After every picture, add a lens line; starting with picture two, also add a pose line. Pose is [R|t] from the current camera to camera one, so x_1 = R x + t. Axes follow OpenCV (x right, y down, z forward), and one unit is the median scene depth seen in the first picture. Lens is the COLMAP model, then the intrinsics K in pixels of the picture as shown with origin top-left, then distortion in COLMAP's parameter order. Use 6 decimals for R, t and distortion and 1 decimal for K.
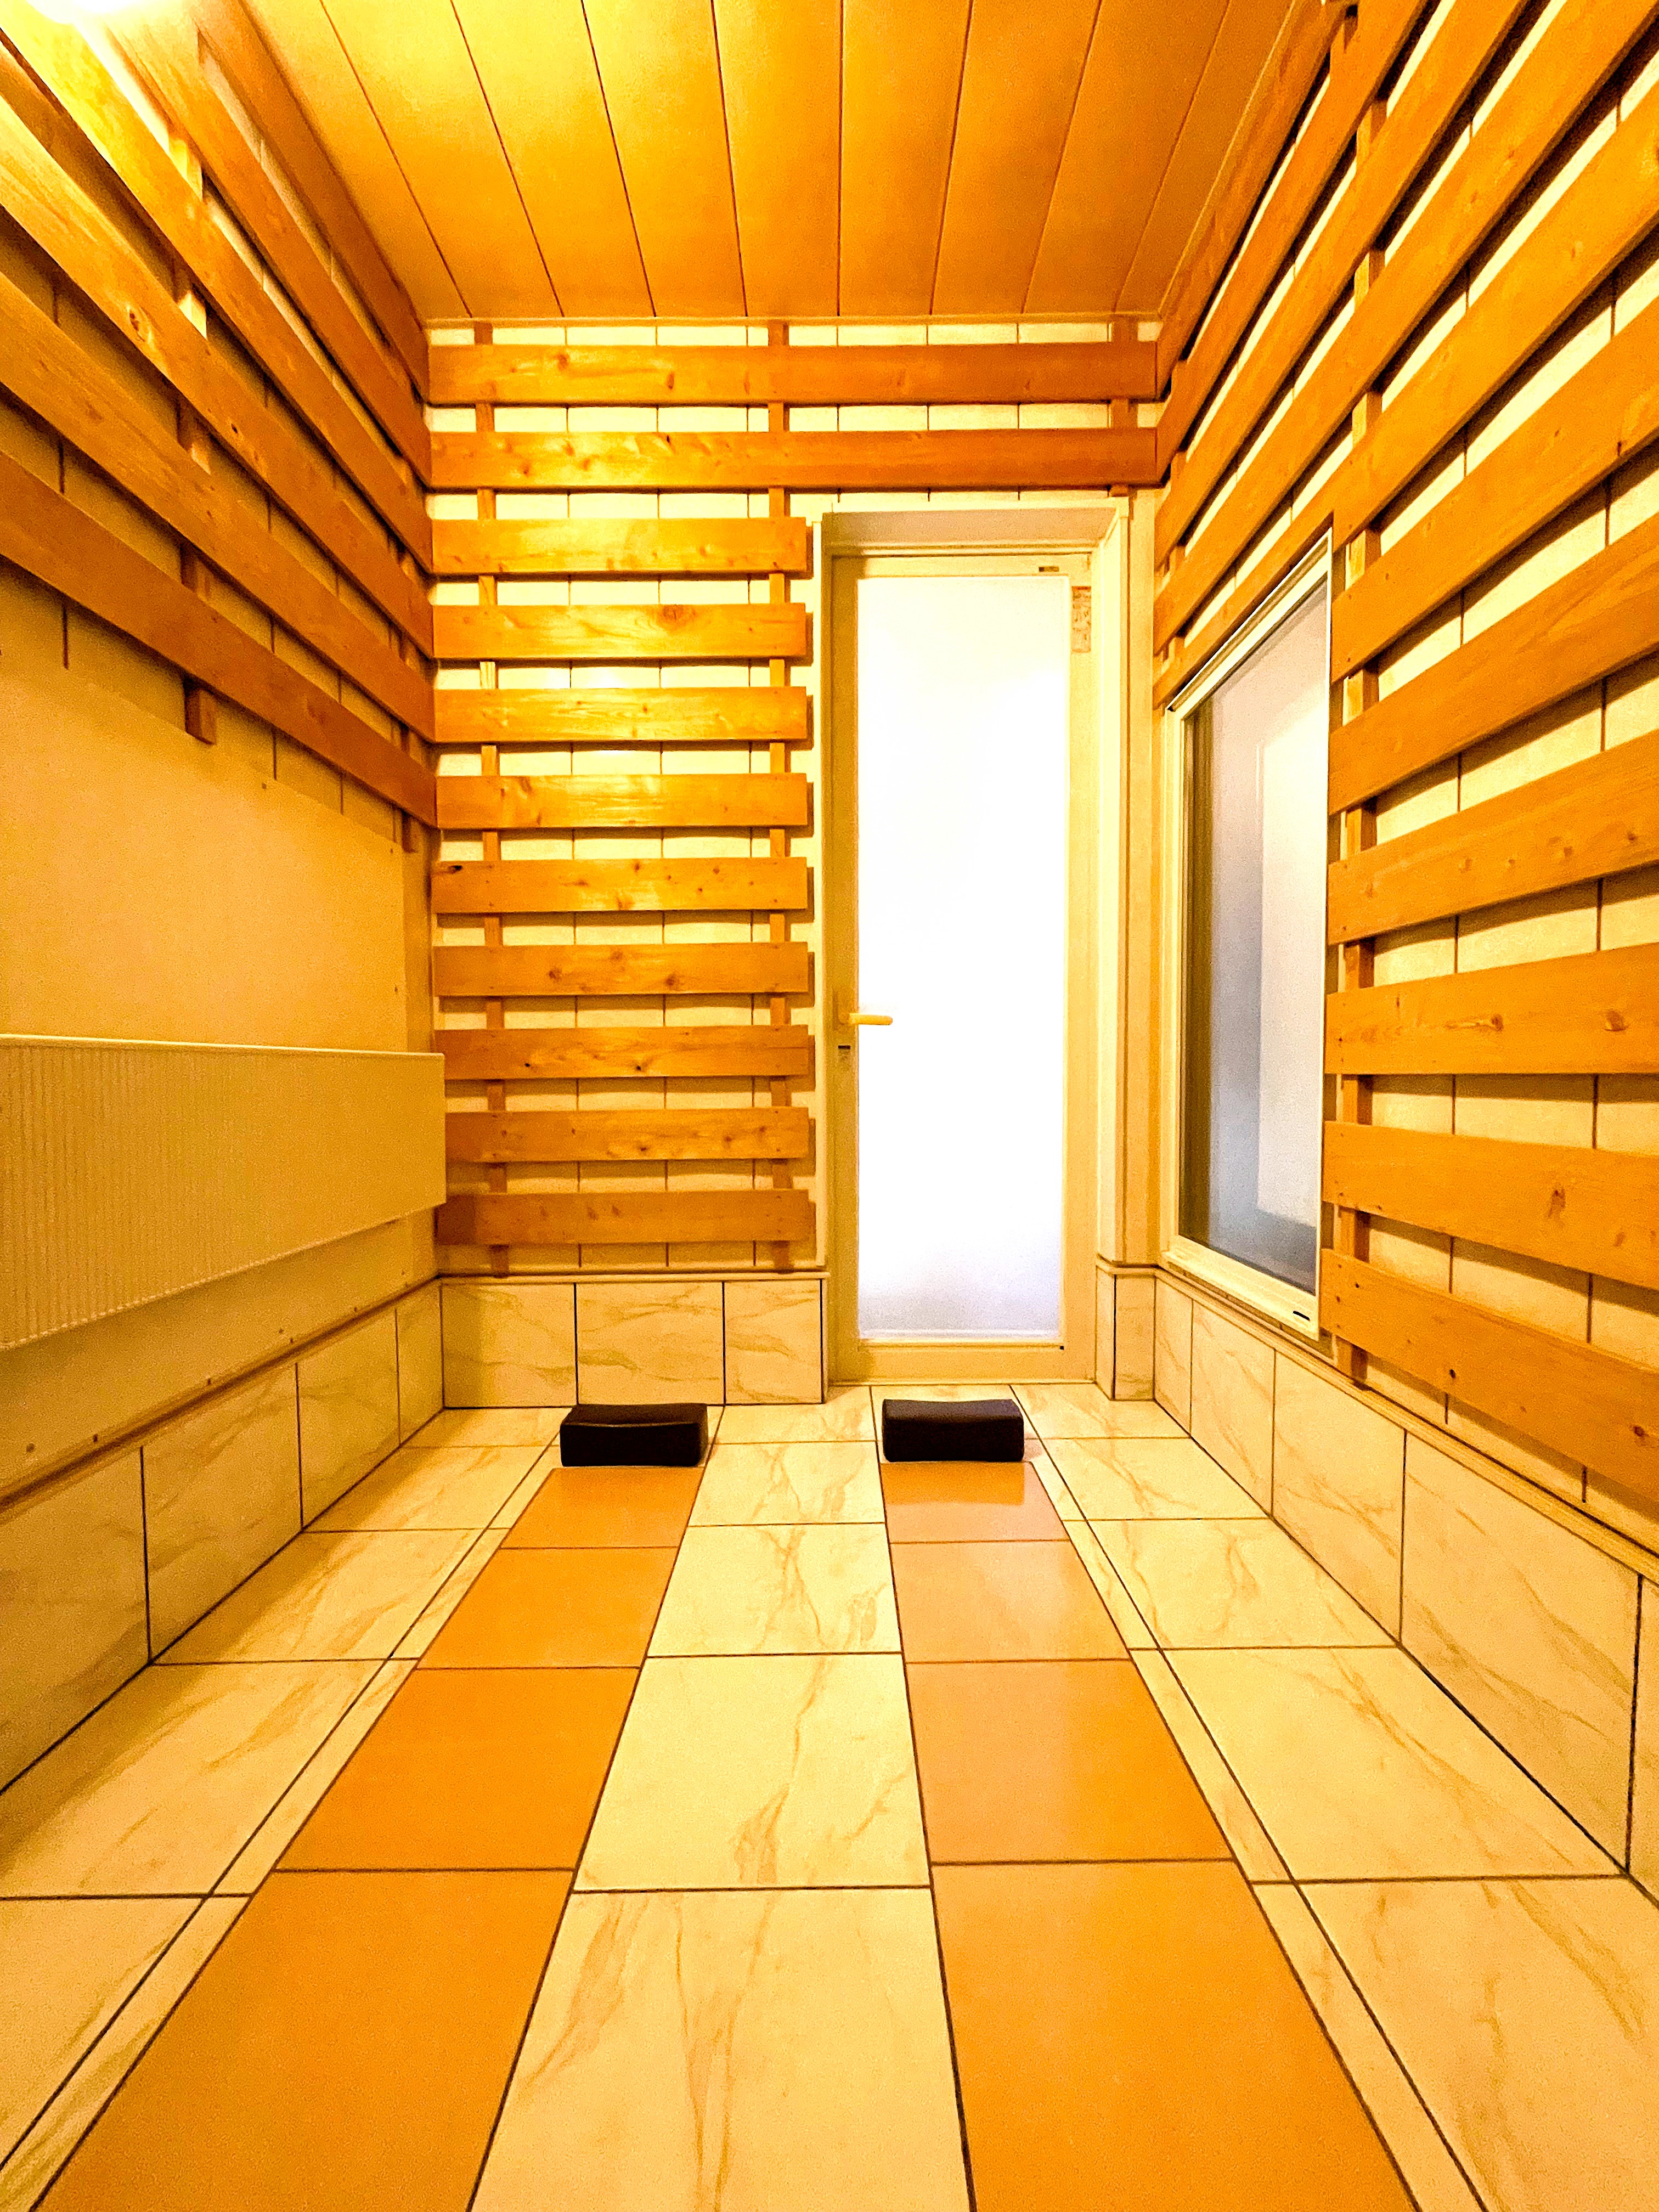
lens RADIAL K [[892.6, 0, 830.3], [0, 892.6, 1110.5], [0, 0, 1]] dist [-0.003736, 0.000725]
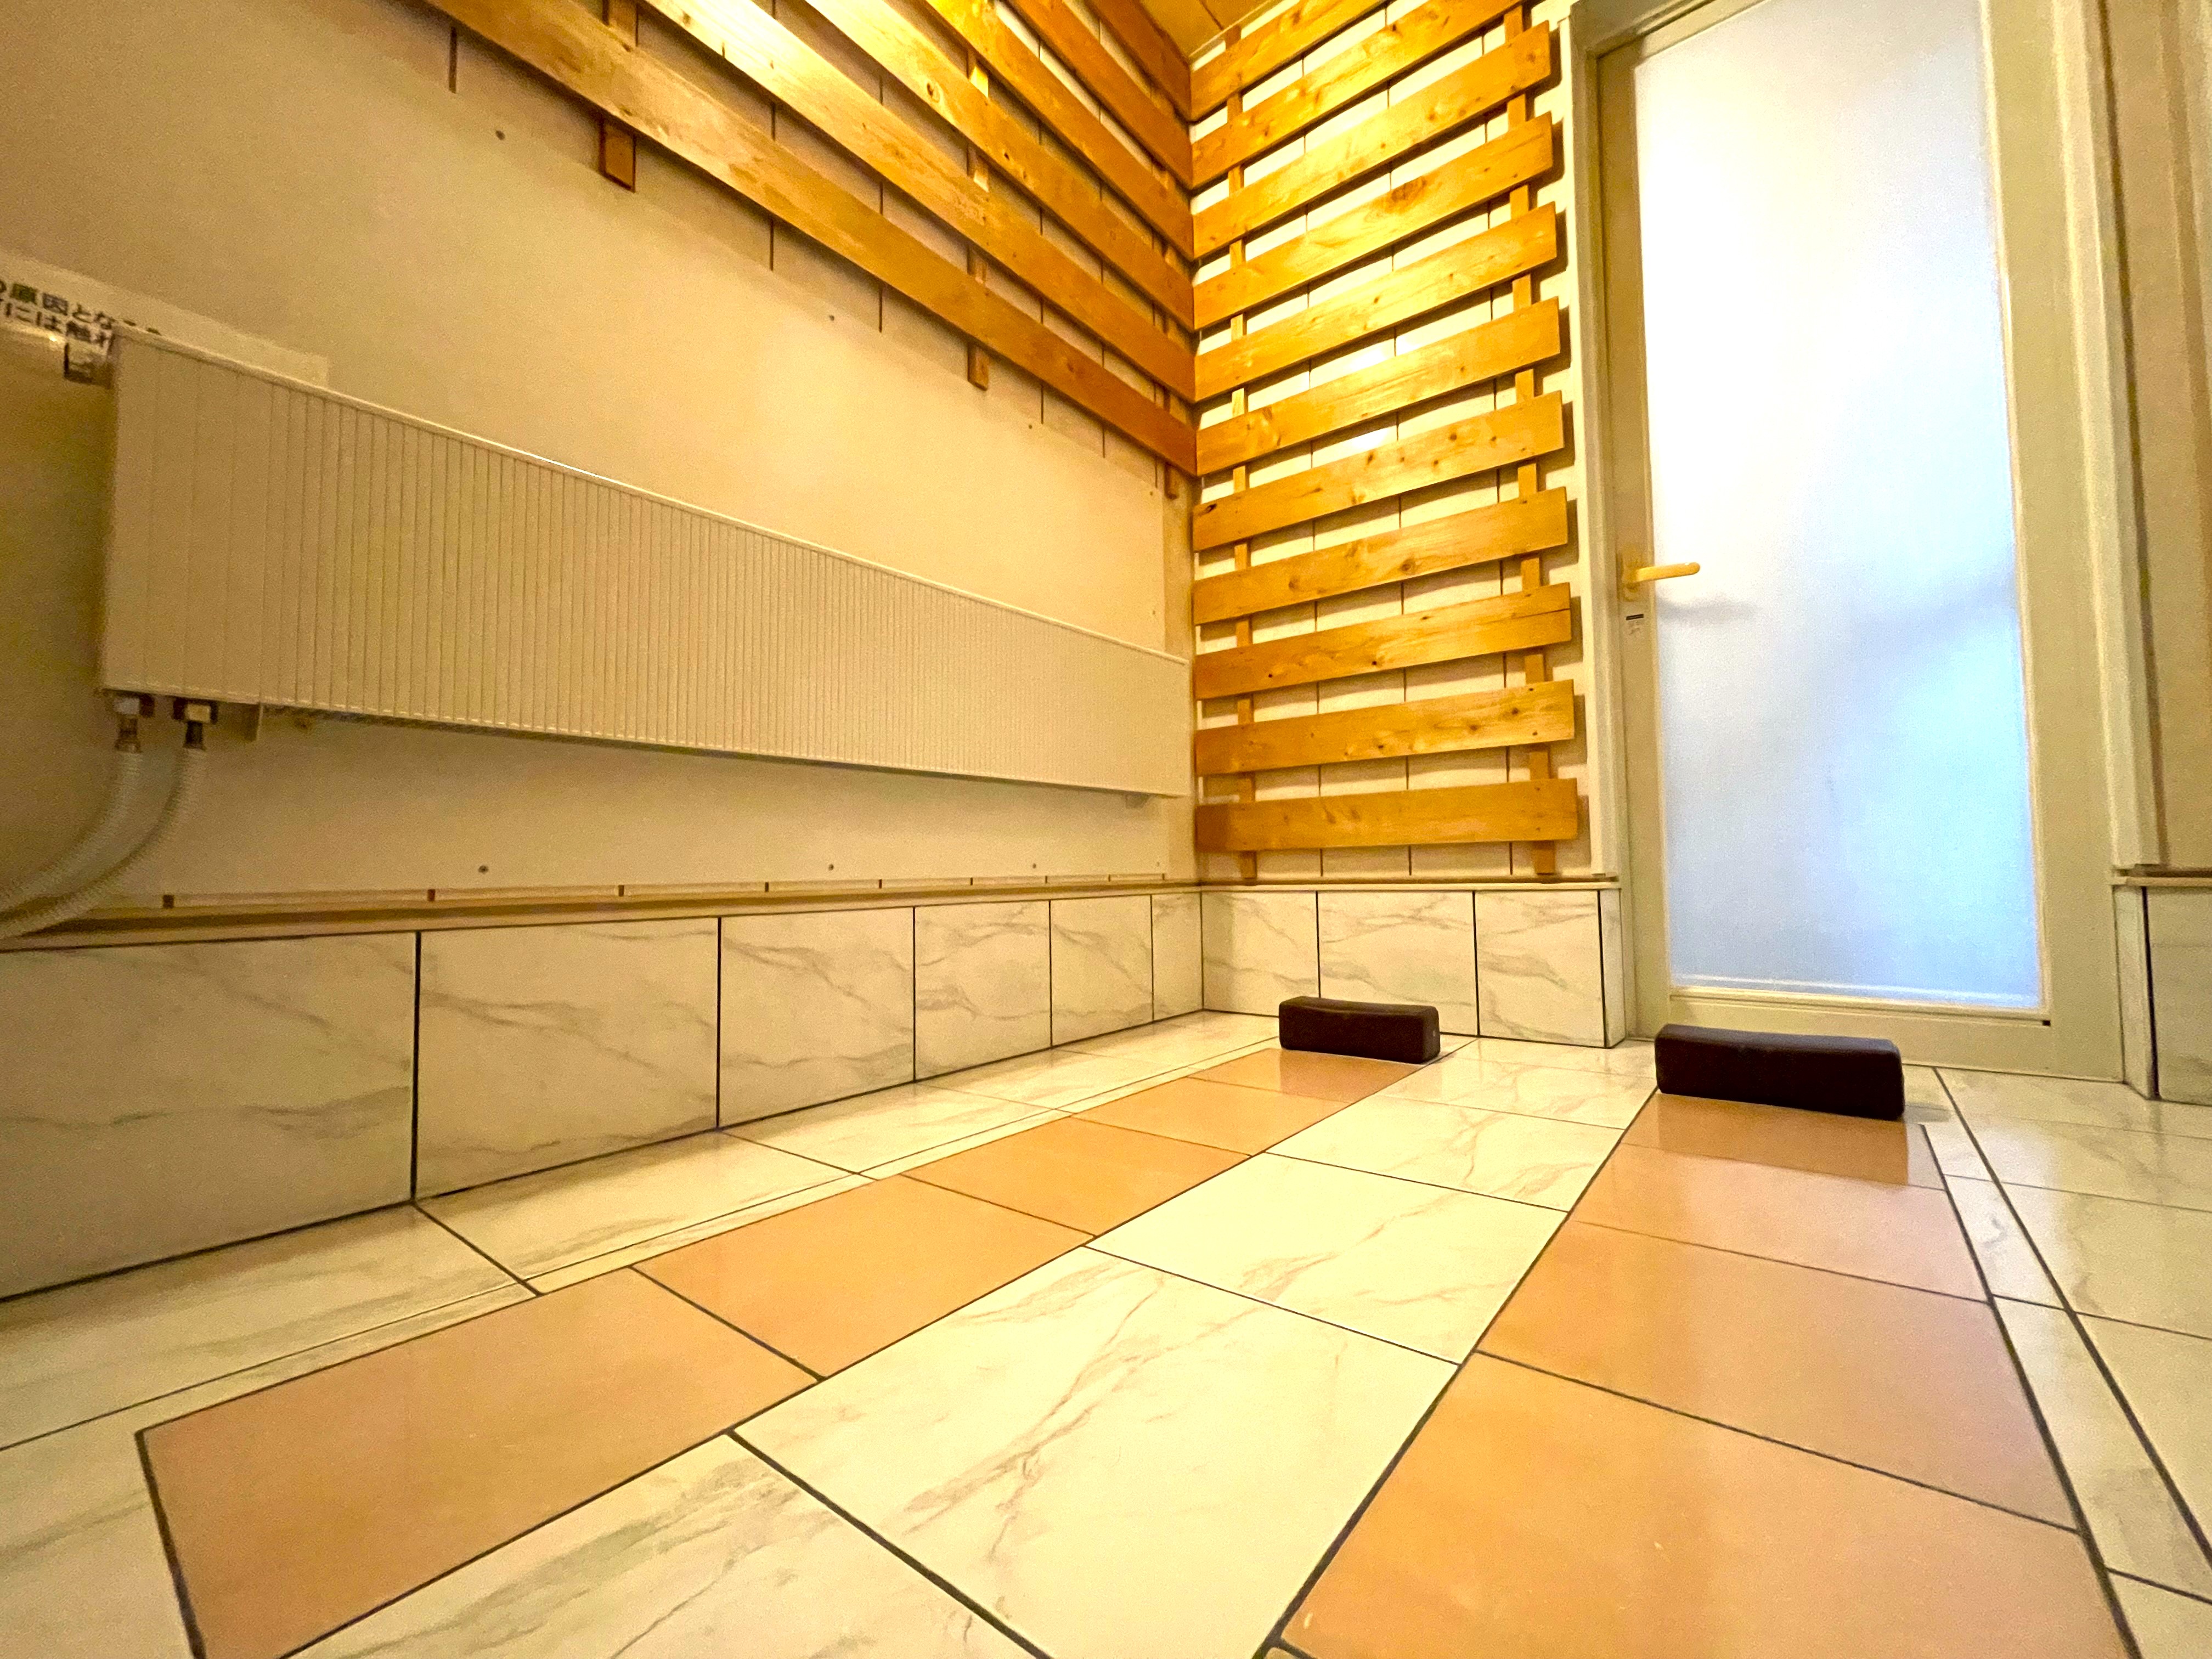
lens RADIAL K [[892.6, 0, 1112.2], [0, 892.6, 828.9], [0, 0, 1]] dist [-0.003736, 0.000725]
pose [[0.783670, -0.034127, -0.620239, 0.152107], [-0.017170, 0.996918, -0.076547, 0.210121], [0.620940, 0.070637, 0.780669, 0.093761]]
